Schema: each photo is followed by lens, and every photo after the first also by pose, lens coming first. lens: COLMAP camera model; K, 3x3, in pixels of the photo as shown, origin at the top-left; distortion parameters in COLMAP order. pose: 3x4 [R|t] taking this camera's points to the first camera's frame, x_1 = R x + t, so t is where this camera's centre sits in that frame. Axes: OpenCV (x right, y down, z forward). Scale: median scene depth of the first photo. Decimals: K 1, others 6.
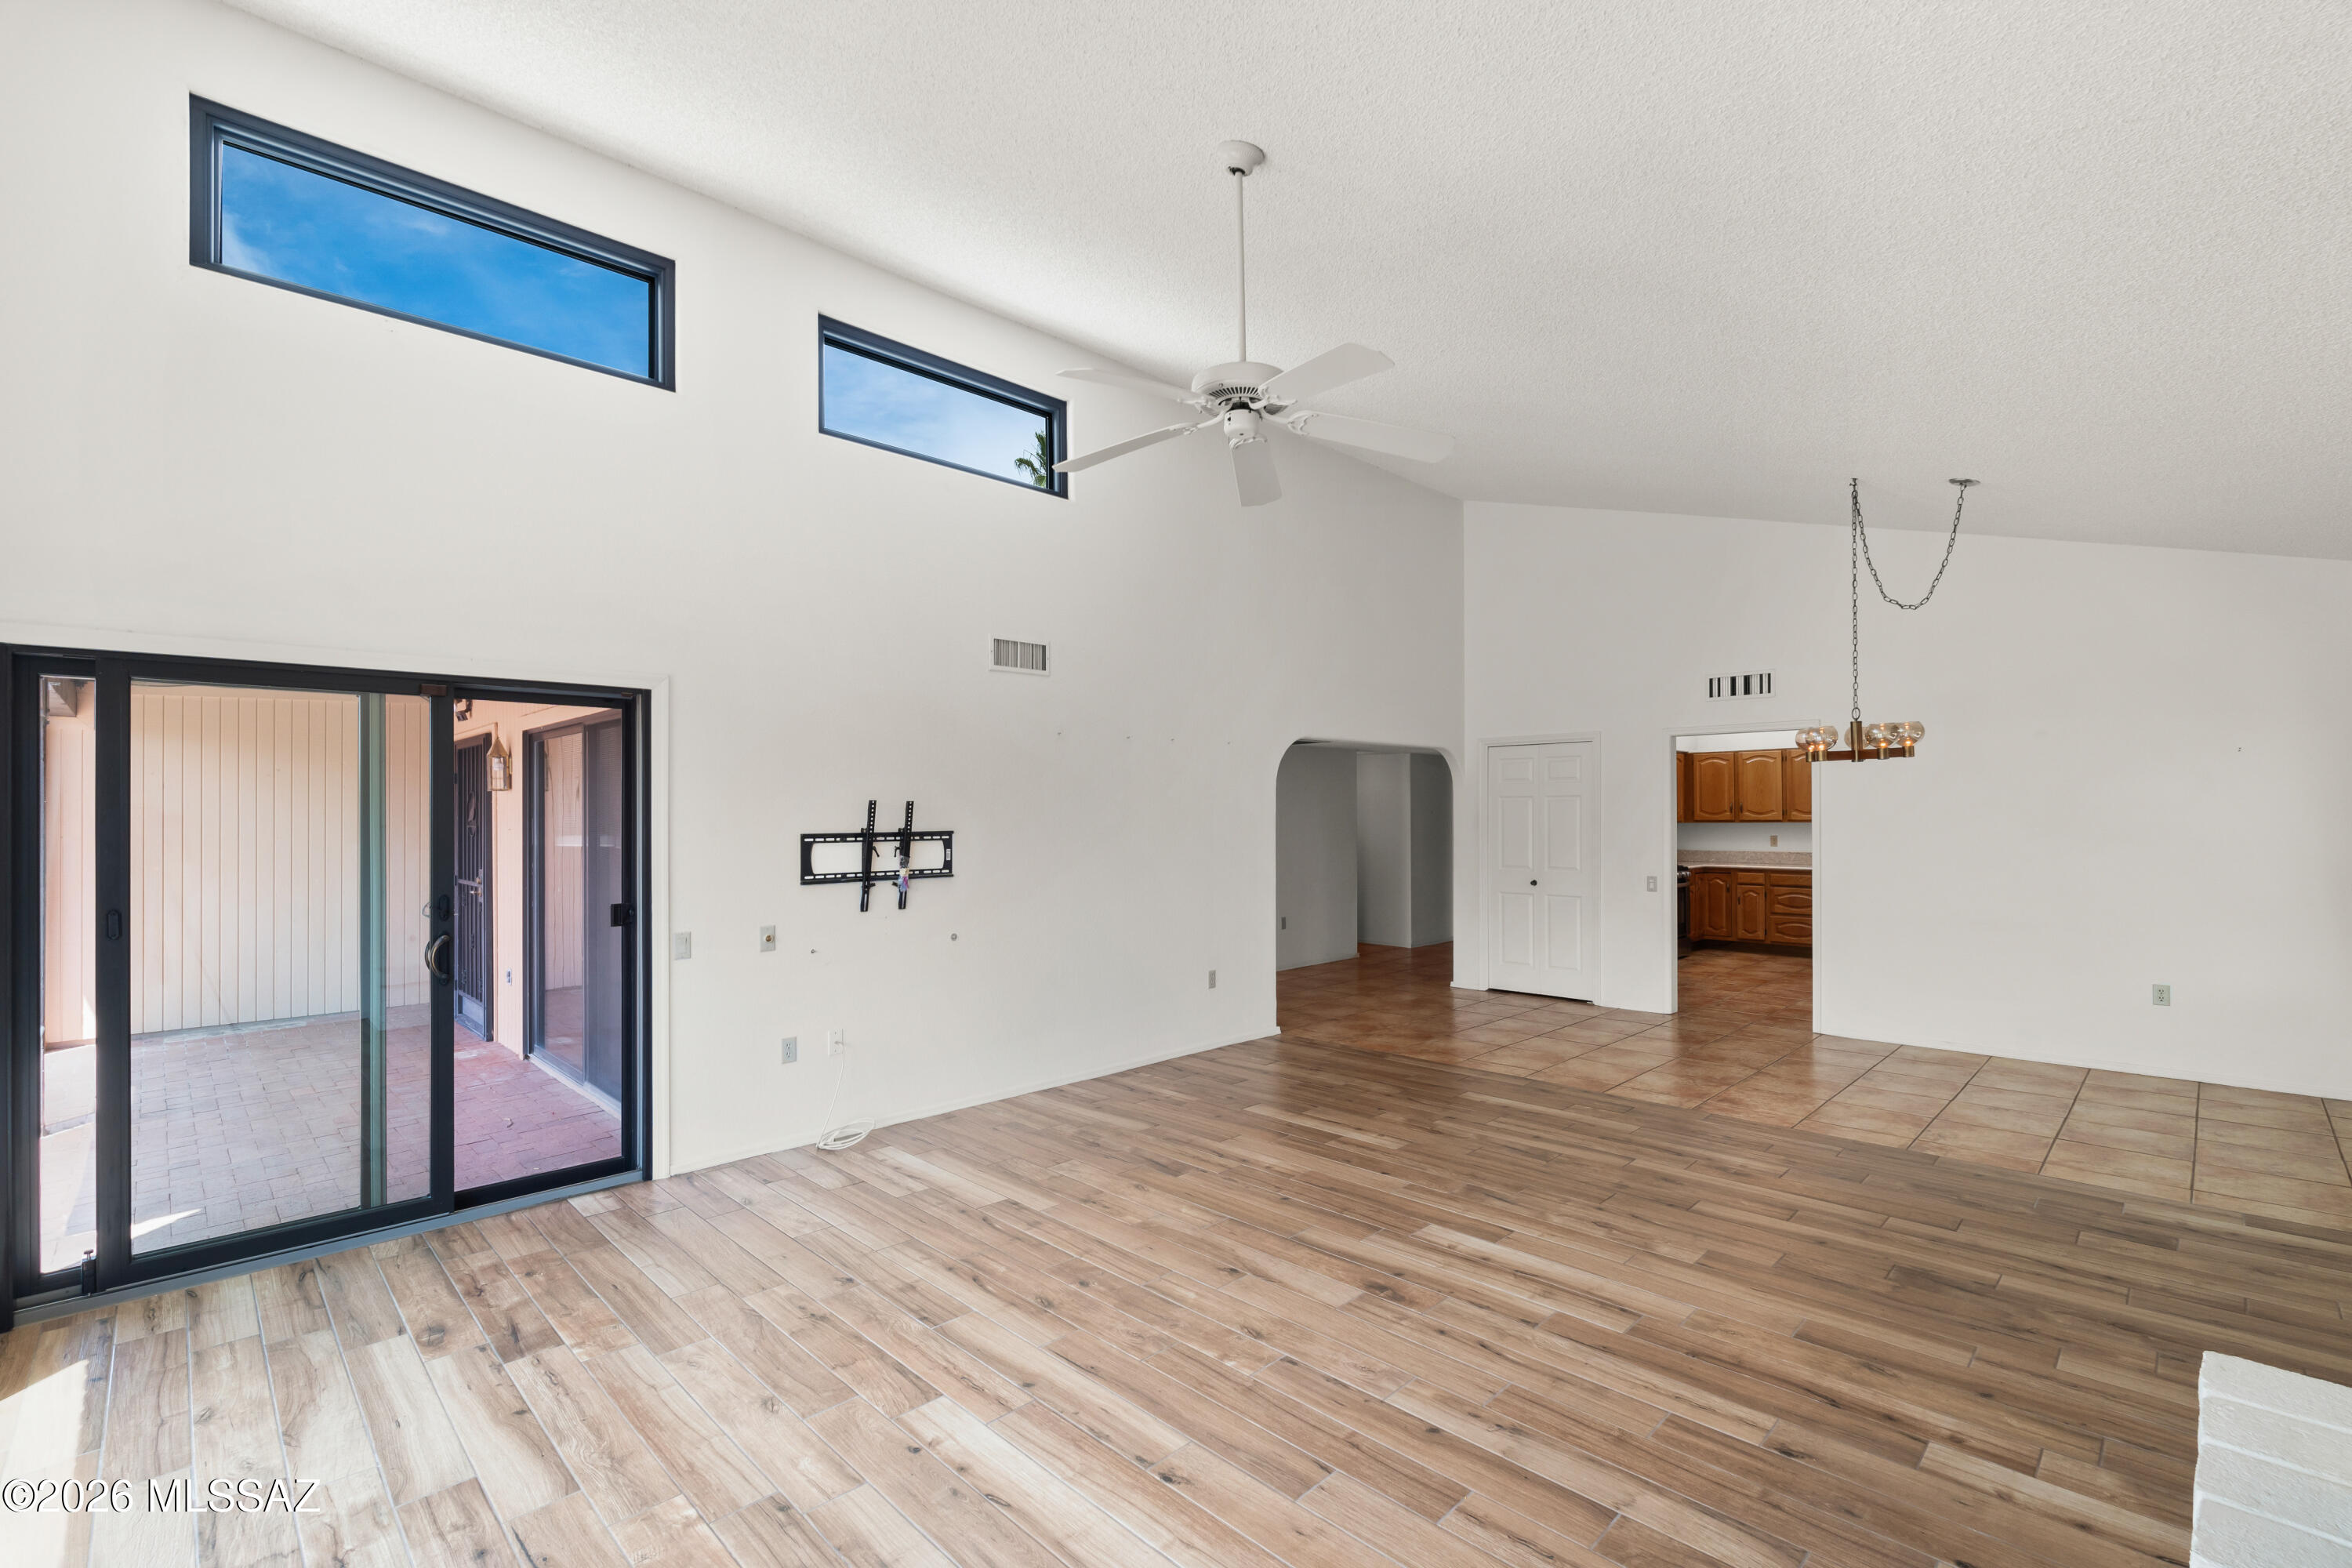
lens RADIAL K [[1044.7, 0, 1178.7], [0, 1044.7, 793.1], [0, 0, 1]] dist [-0.001031, 0.000482]
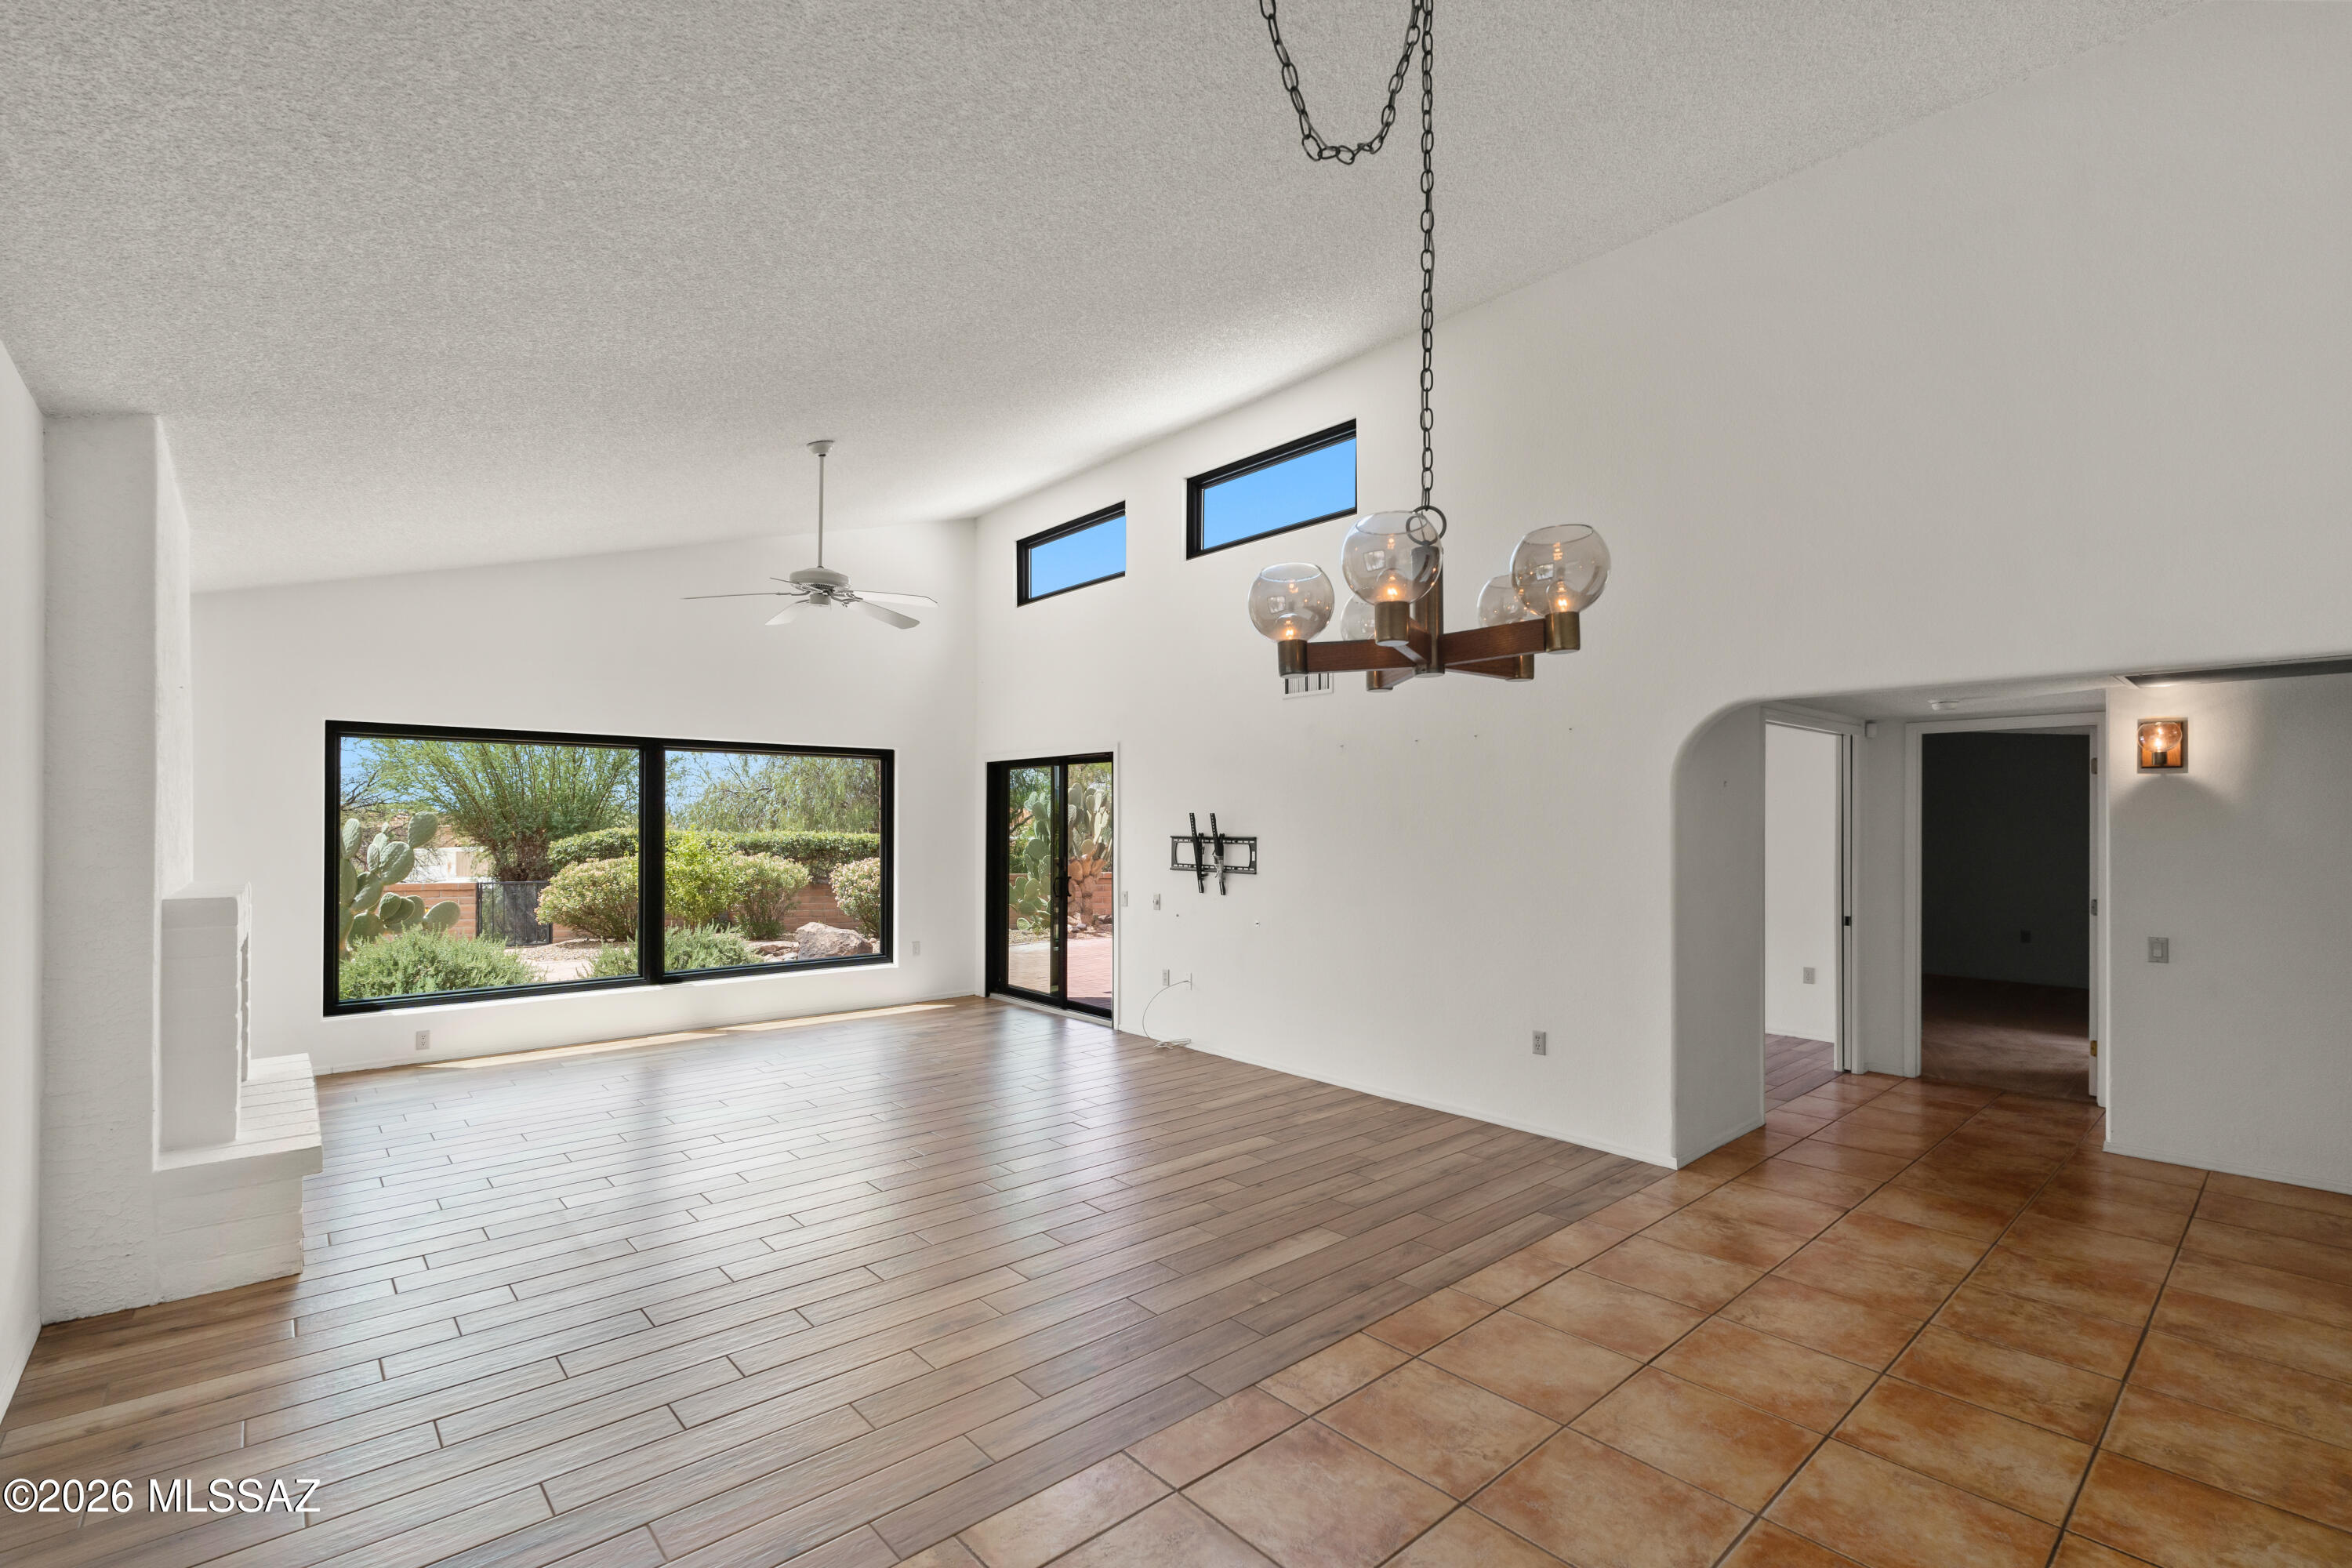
lens RADIAL K [[1044.7, 0, 1182.1], [0, 1044.7, 789.2], [0, 0, 1]] dist [-0.001031, 0.000482]
pose [[-0.057825, -0.026470, -0.997976, 1.089205], [0.015376, 0.999506, -0.027401, 0.012696], [0.998208, -0.016929, -0.057389, 1.051577]]
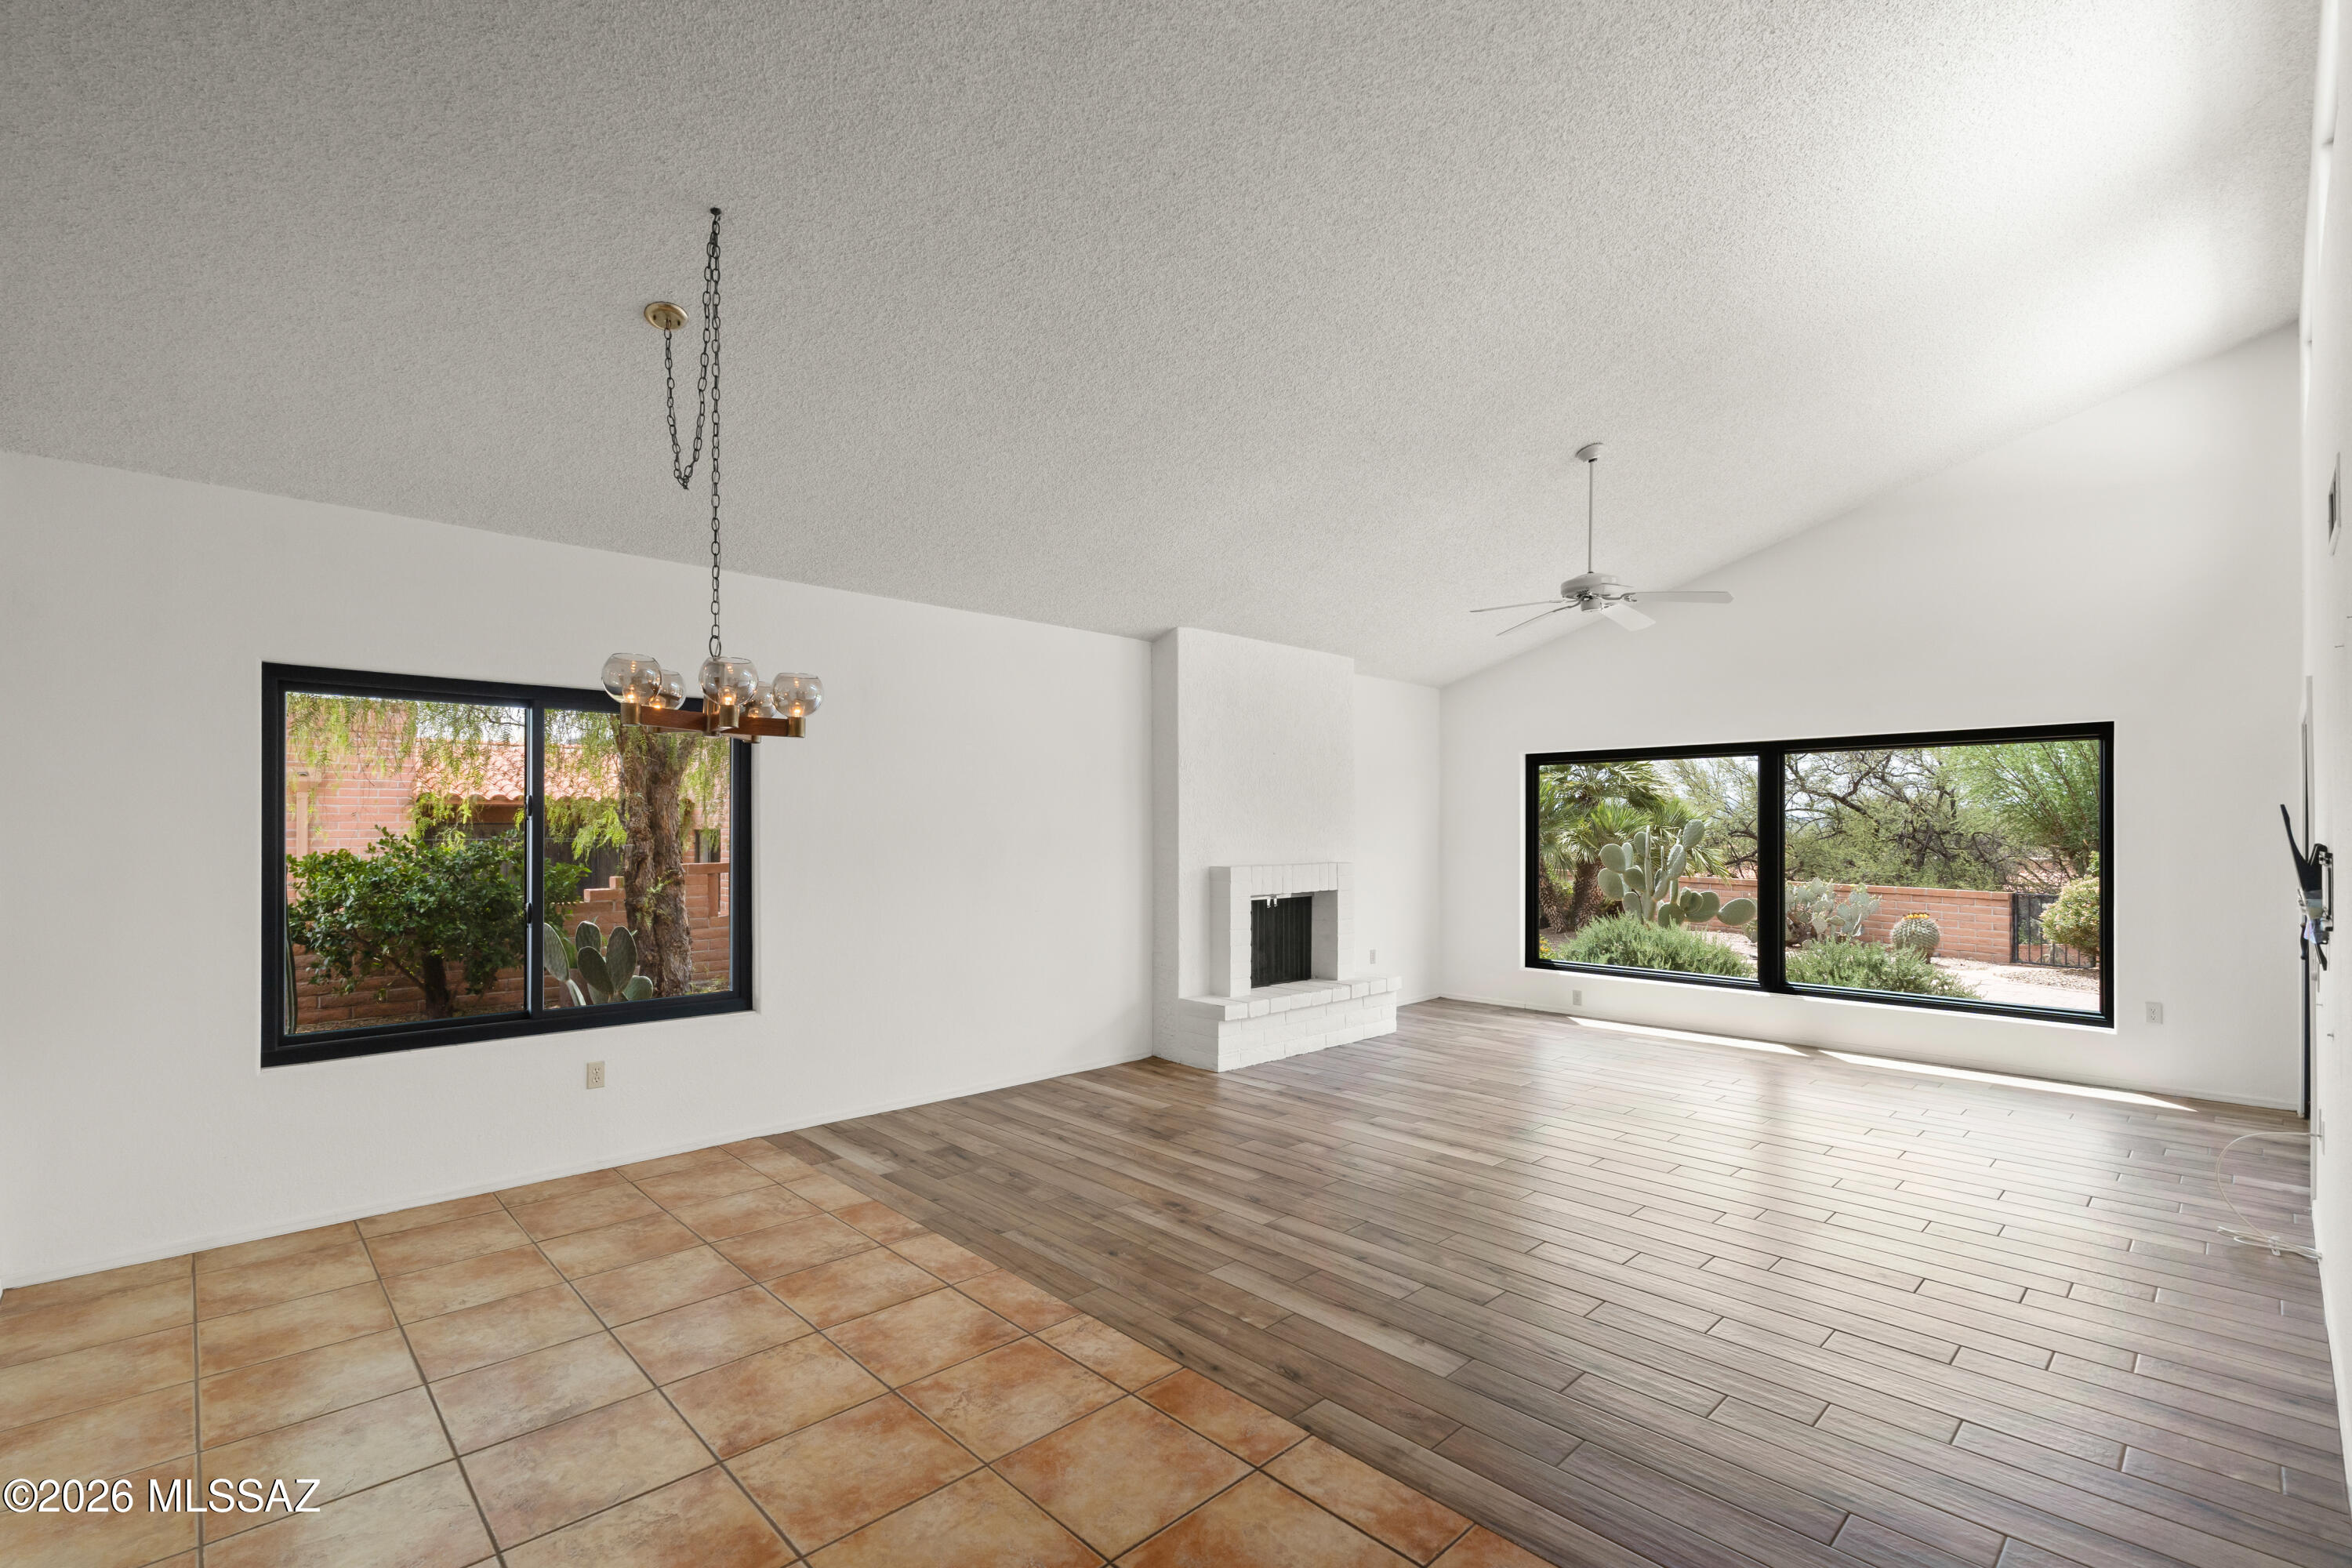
lens RADIAL K [[1044.7, 0, 1175.9], [0, 1044.7, 802.6], [0, 0, 1]] dist [-0.001031, 0.000482]
pose [[-0.999716, 0.006754, 0.022844, 0.442259], [0.005762, 0.999049, -0.043213, 0.031331], [-0.023114, -0.043070, -0.998805, 1.711918]]
